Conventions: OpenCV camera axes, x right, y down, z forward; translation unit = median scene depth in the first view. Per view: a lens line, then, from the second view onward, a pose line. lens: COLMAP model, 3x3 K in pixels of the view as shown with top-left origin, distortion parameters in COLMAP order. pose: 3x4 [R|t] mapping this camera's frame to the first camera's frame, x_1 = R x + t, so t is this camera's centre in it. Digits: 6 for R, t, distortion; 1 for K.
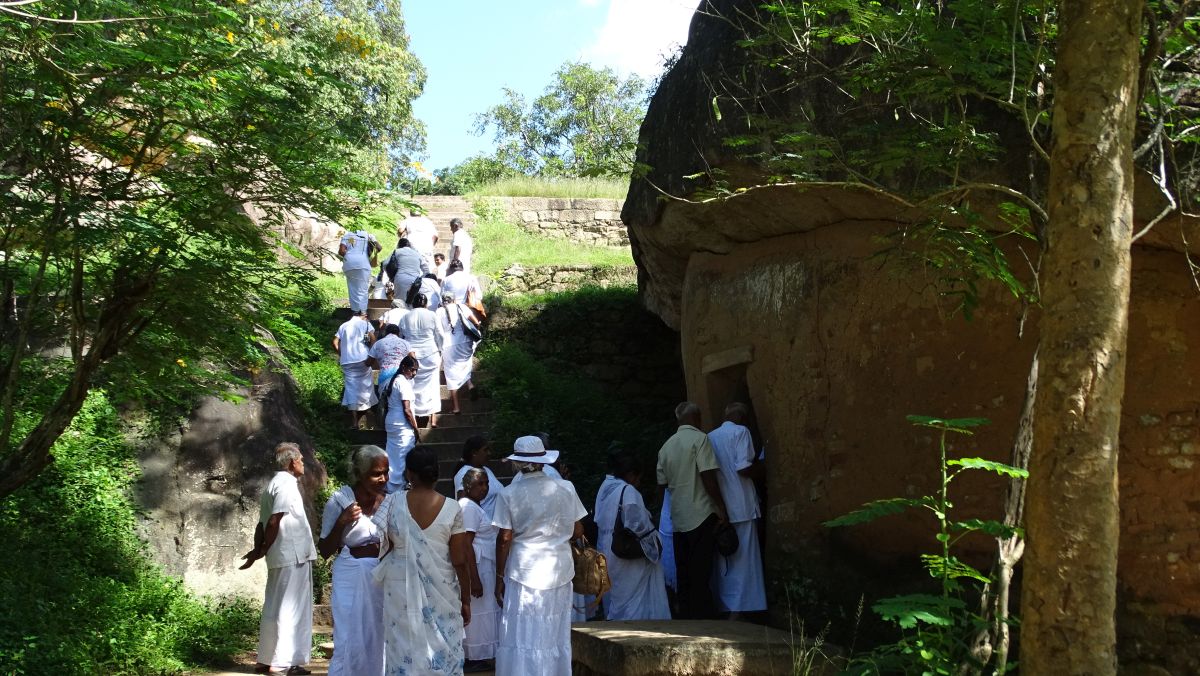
lens RADIAL K [[1211.1, 0, 599.5], [0, 1211.1, 336.6], [0, 0, 1]] dist [-0.029709, 0.000000]
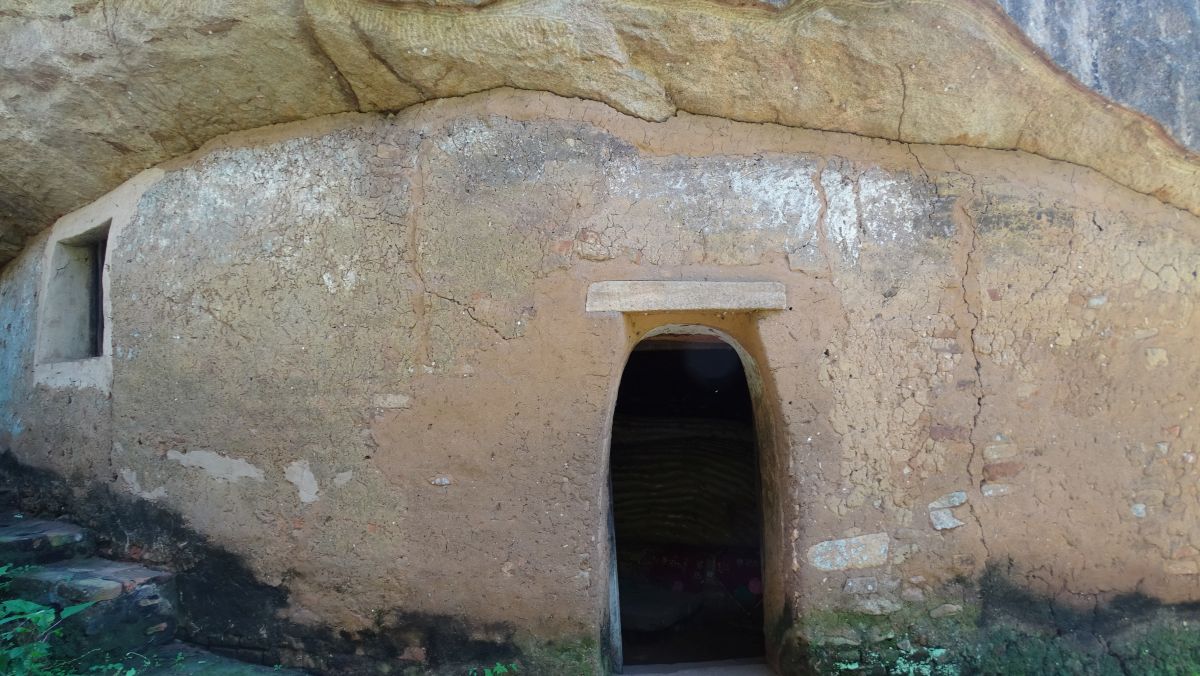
lens RADIAL K [[866.7, 0, 598.8], [0, 866.7, 346.5], [0, 0, 1]] dist [-0.014794, 0.012576]
pose [[0.252361, 0.115889, 0.960668, -0.357909], [-0.111464, 0.989675, -0.090107, 0.099599], [-0.961192, -0.084341, 0.262672, 1.080881]]
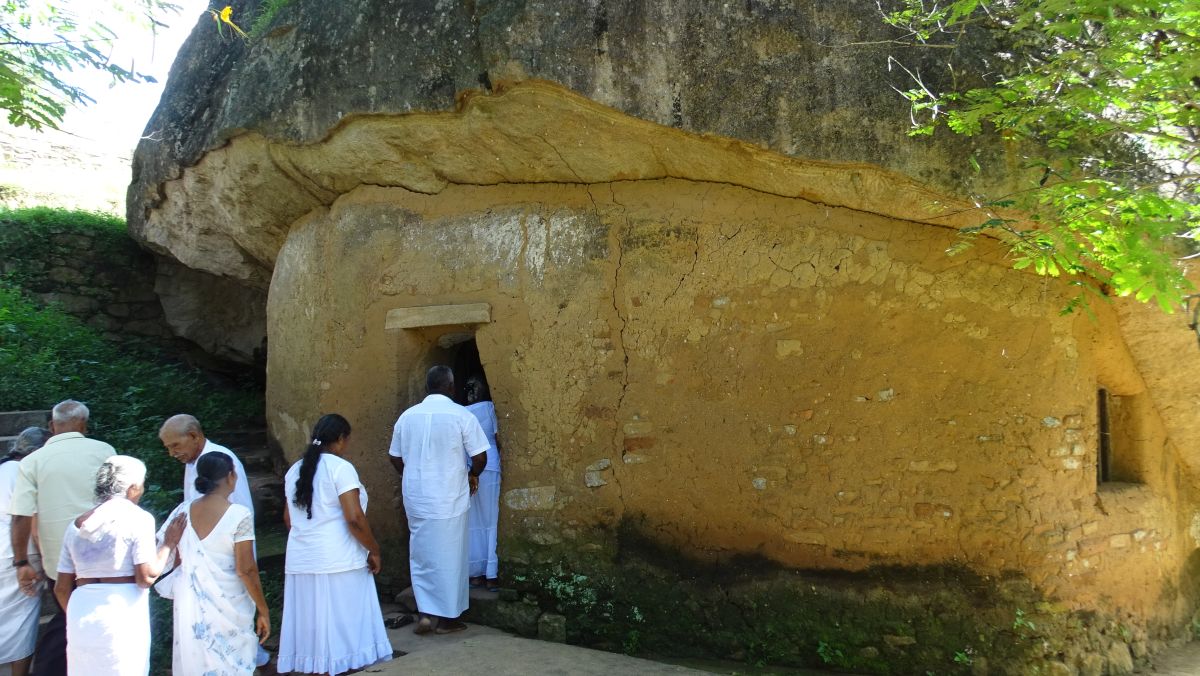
lens RADIAL K [[866.7, 0, 628.9], [0, 866.7, 338.1], [0, 0, 1]] dist [-0.014794, 0.012576]
pose [[0.747499, 0.055913, 0.661905, -0.232629], [-0.090341, 0.995750, 0.017910, 0.012751], [-0.658090, -0.073185, 0.749374, 0.520109]]
